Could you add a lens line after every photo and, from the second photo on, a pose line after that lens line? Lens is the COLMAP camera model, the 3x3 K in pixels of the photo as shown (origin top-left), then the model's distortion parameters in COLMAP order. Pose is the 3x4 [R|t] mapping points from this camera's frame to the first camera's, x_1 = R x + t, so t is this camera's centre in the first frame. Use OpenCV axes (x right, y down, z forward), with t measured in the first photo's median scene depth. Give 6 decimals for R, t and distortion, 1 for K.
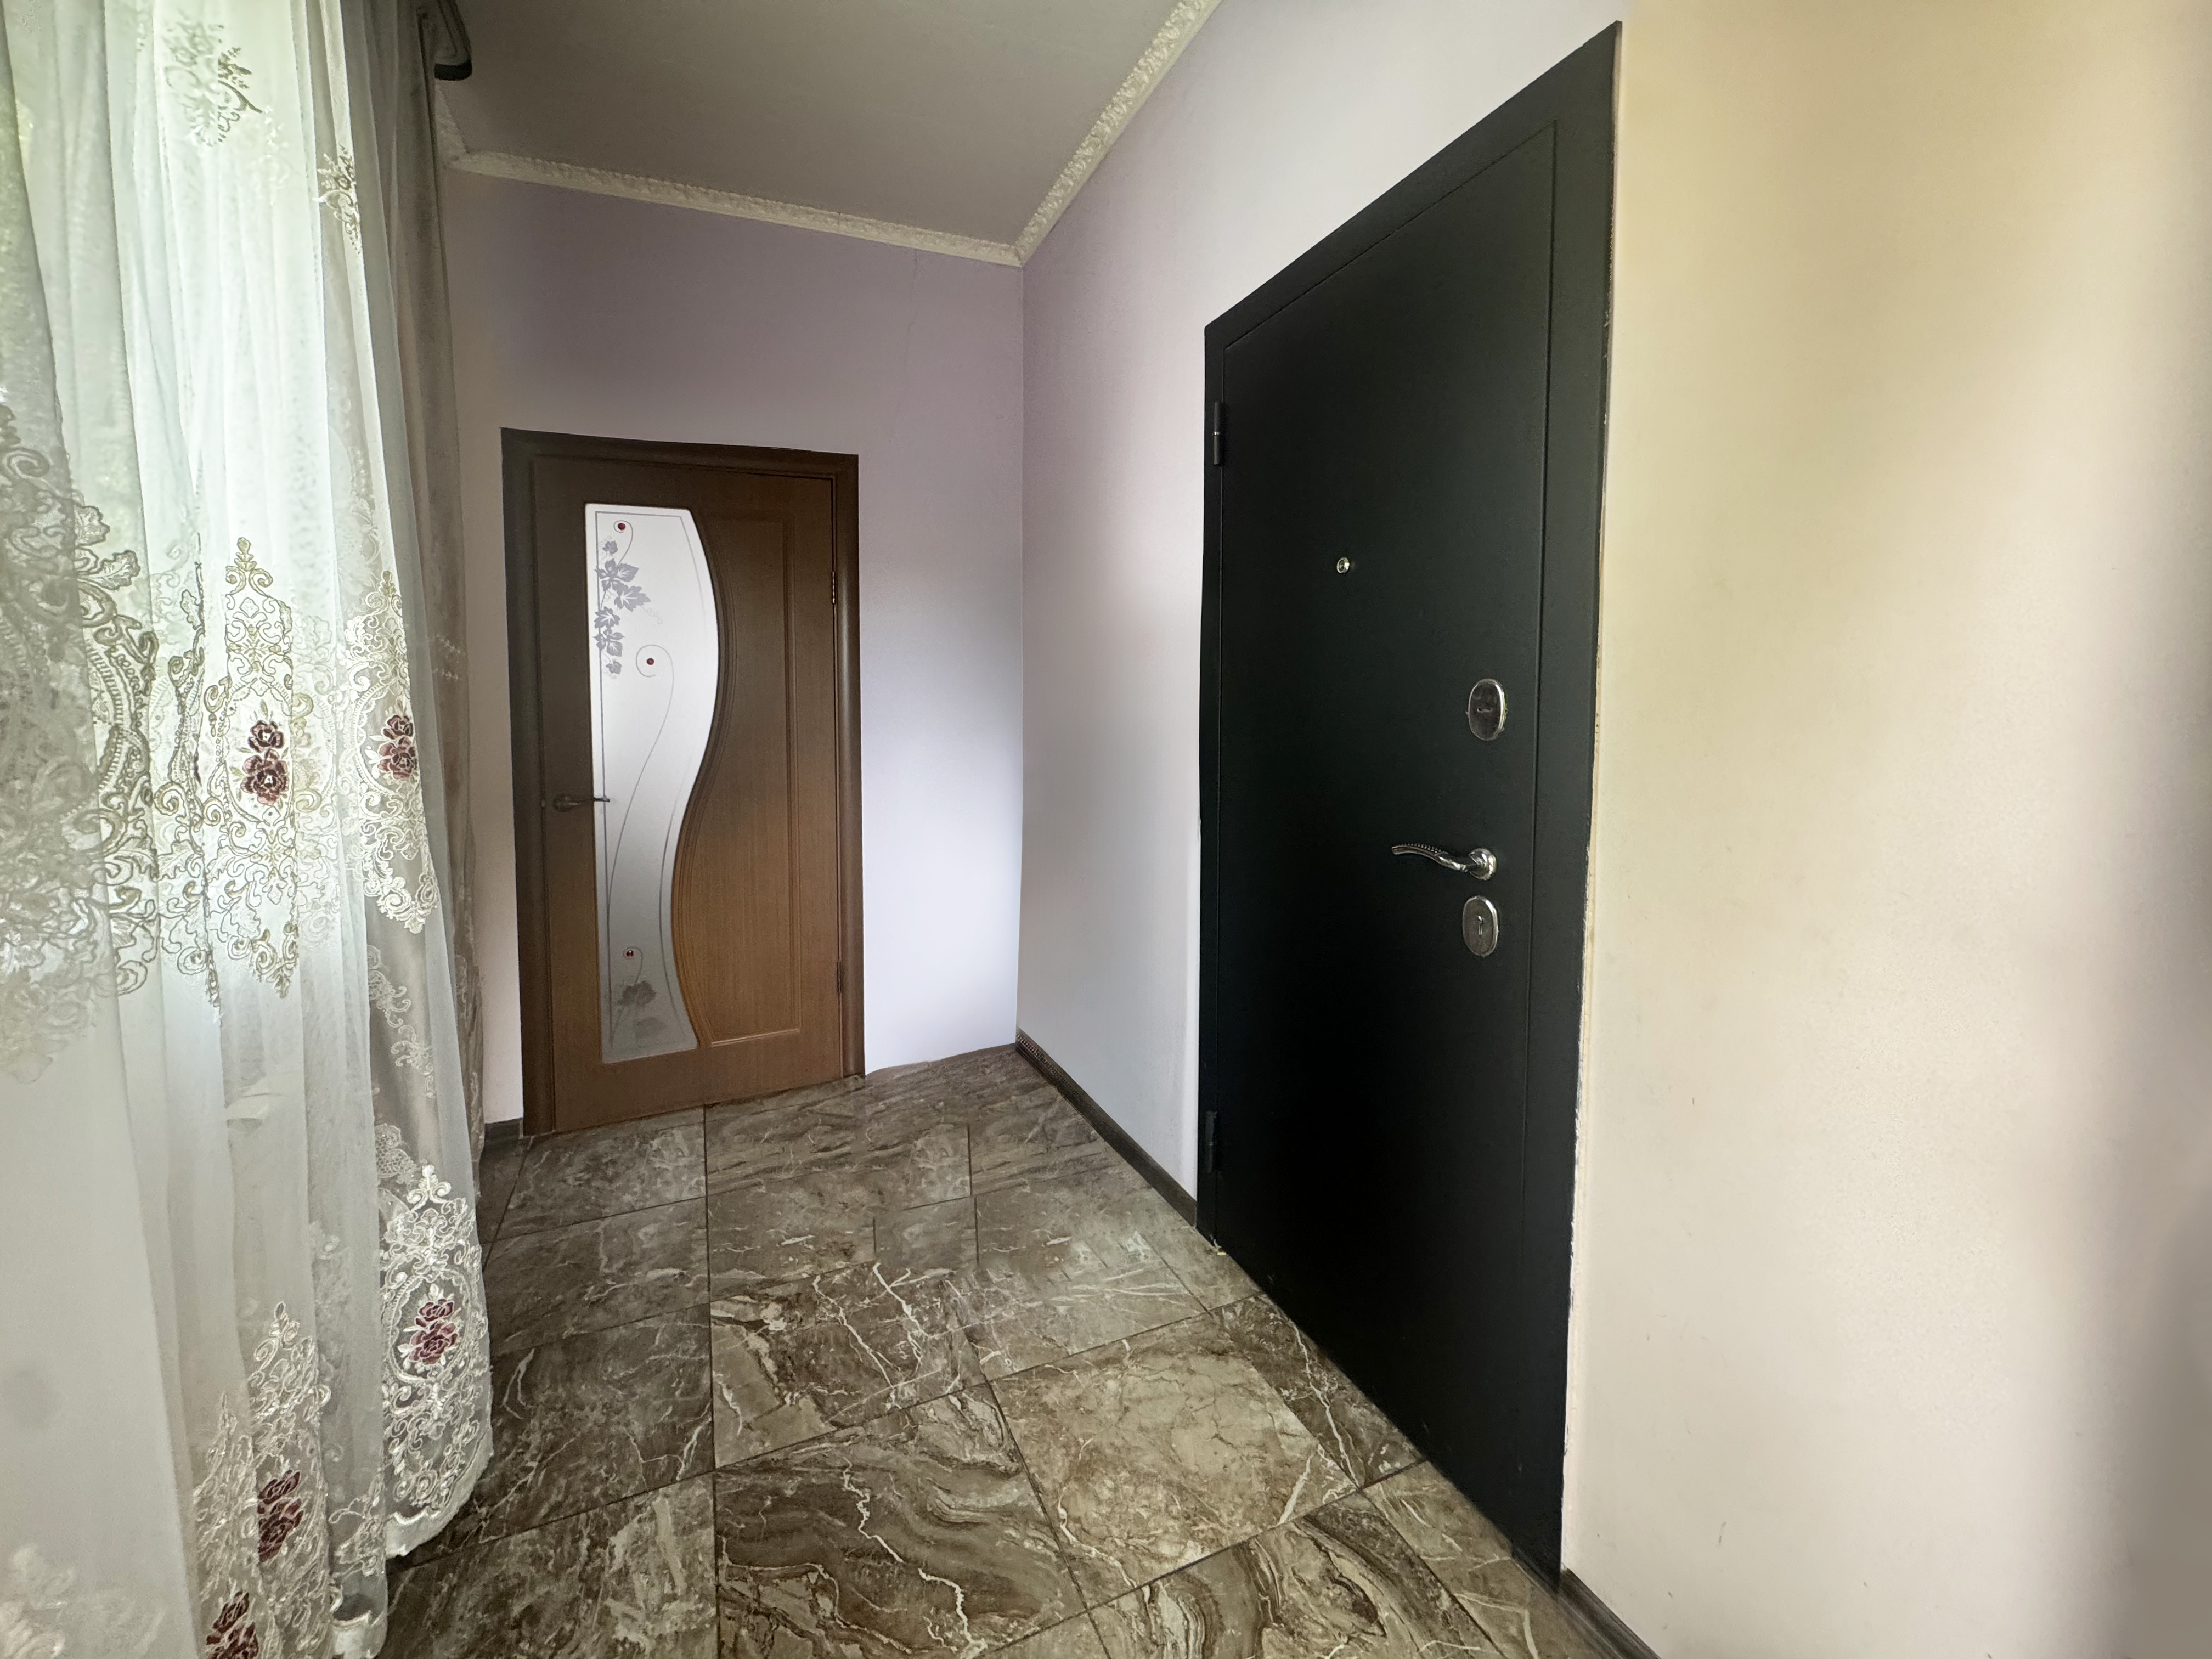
lens RADIAL K [[892.1, 0, 1136.1], [0, 892.1, 765.6], [0, 0, 1]] dist [0.000468, -0.001123]
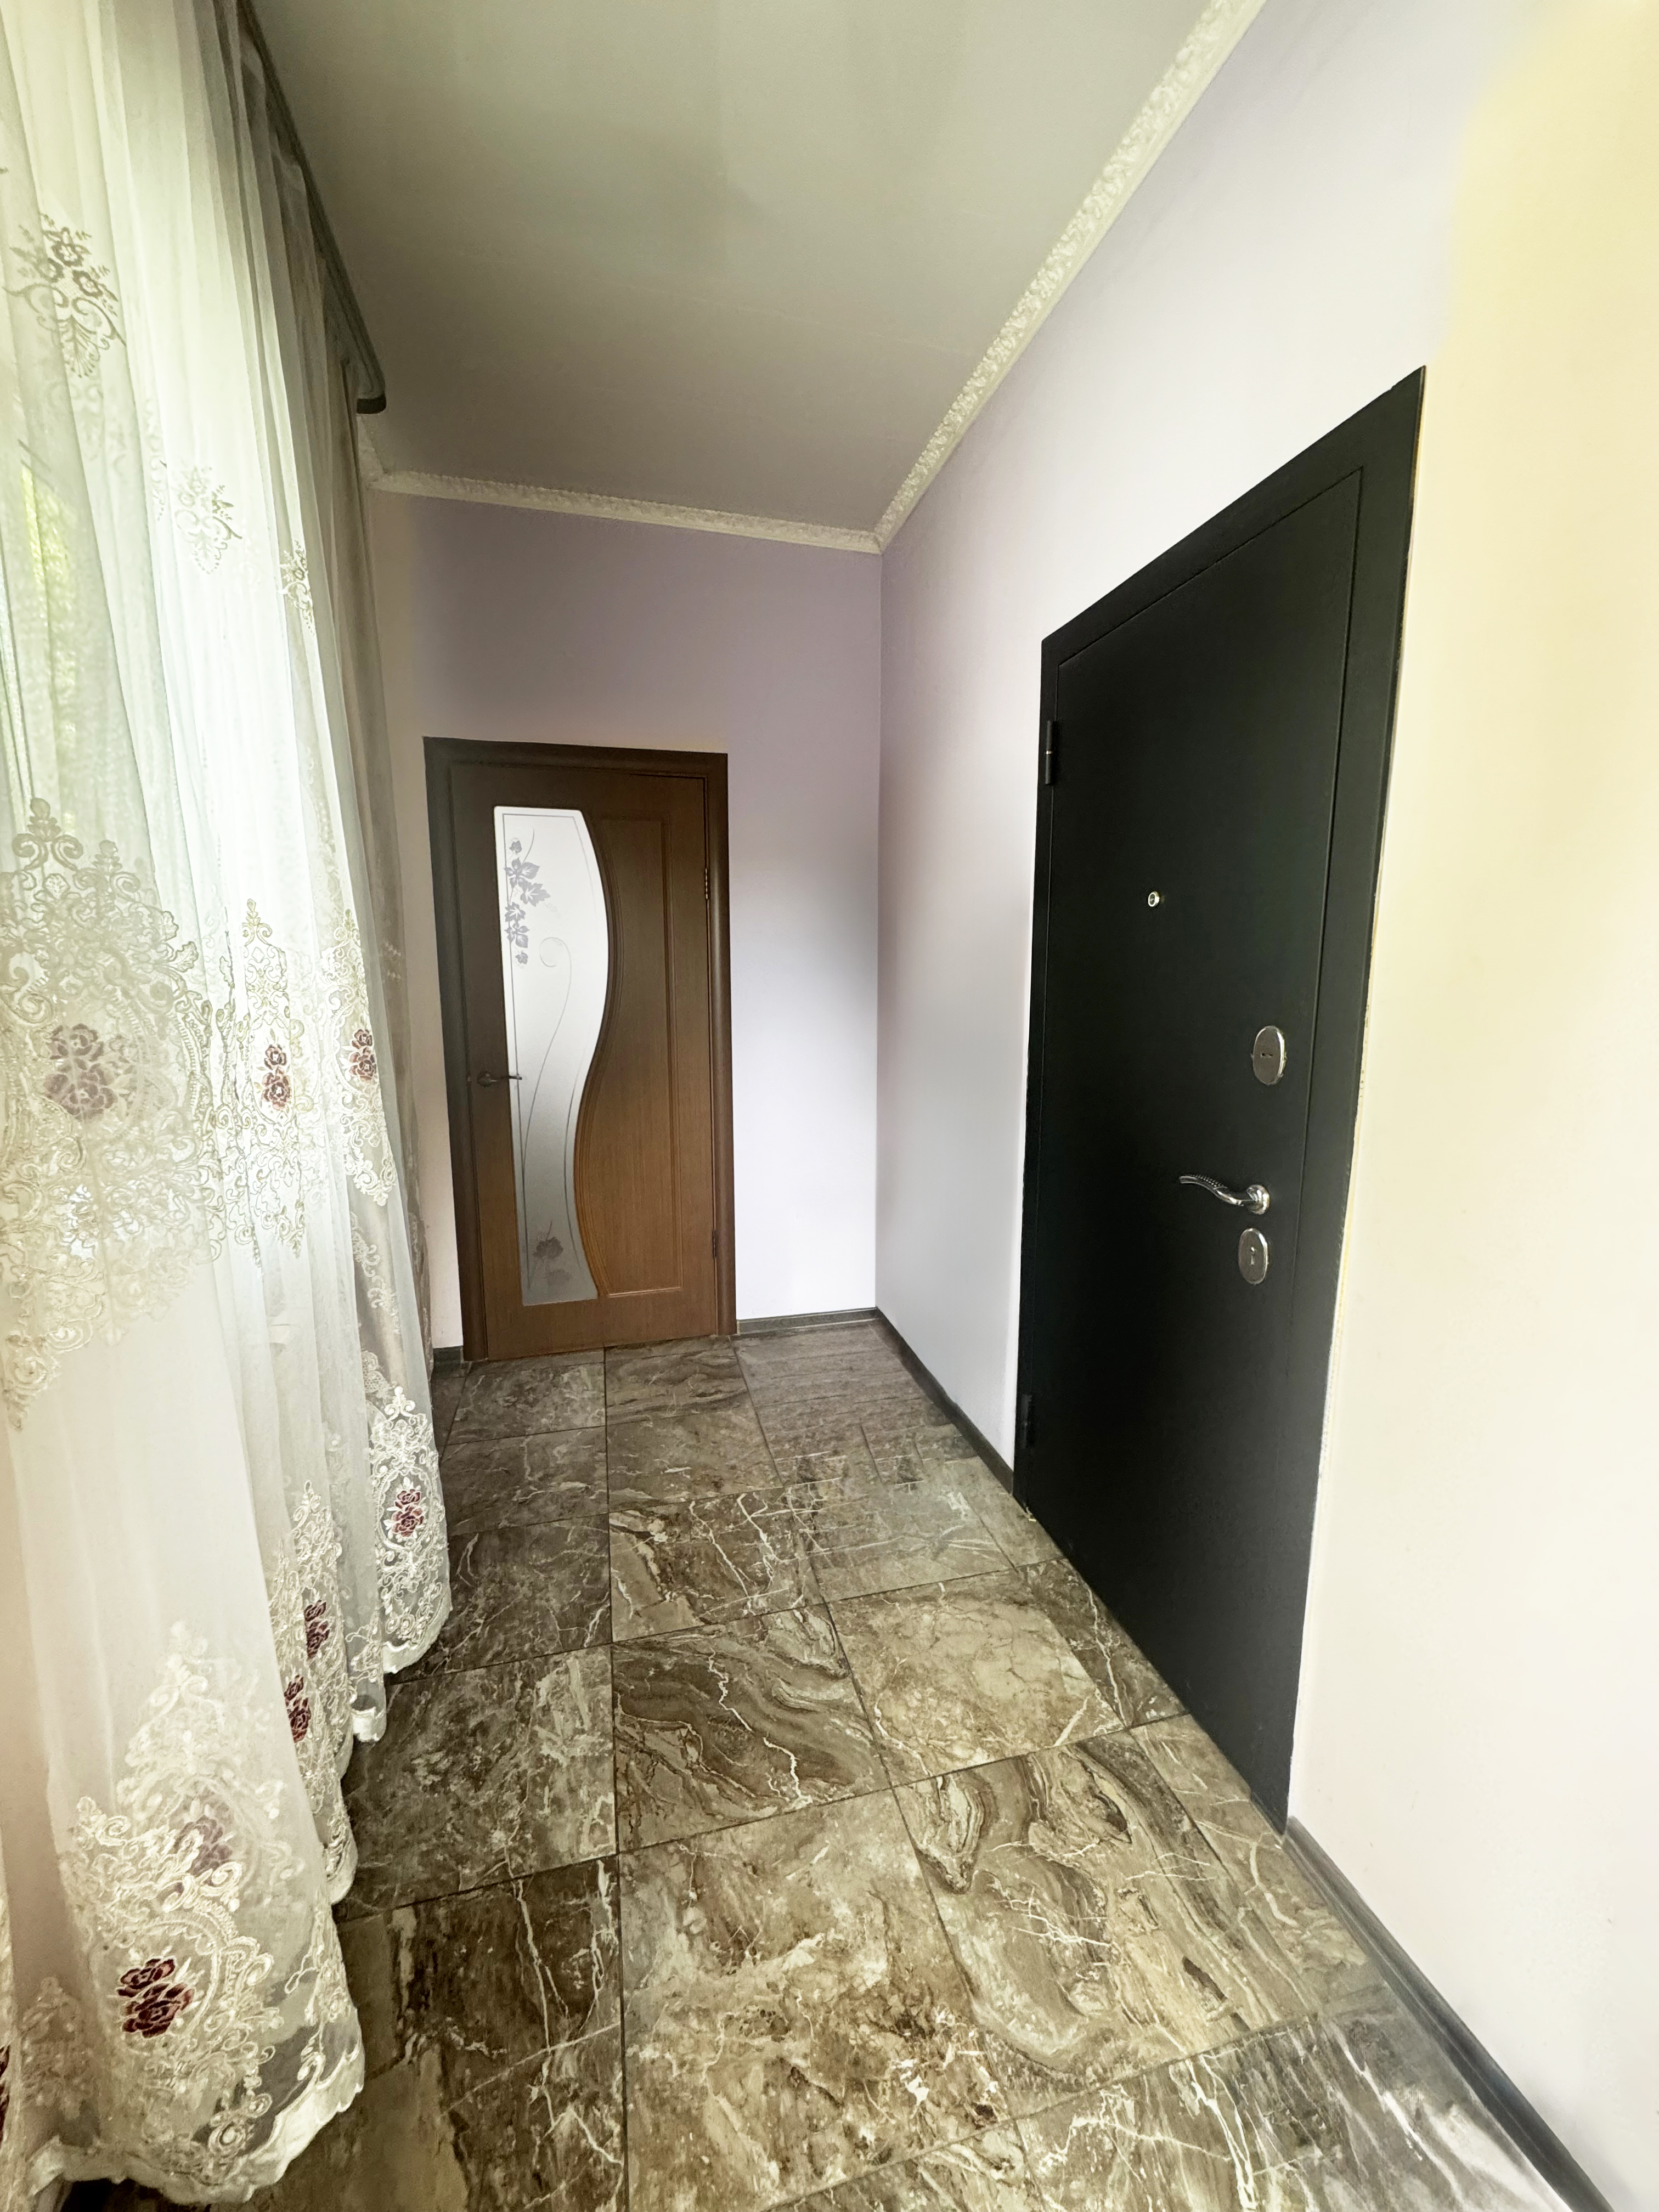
lens RADIAL K [[884.1, 0, 829.5], [0, 884.1, 1106.0], [0, 0, 1]] dist [-0.001276, 0.000594]
pose [[0.980287, 0.014427, -0.197051, 0.061499], [0.001409, 0.996795, 0.079989, -0.060343], [0.197574, -0.078690, 0.977125, -0.093244]]
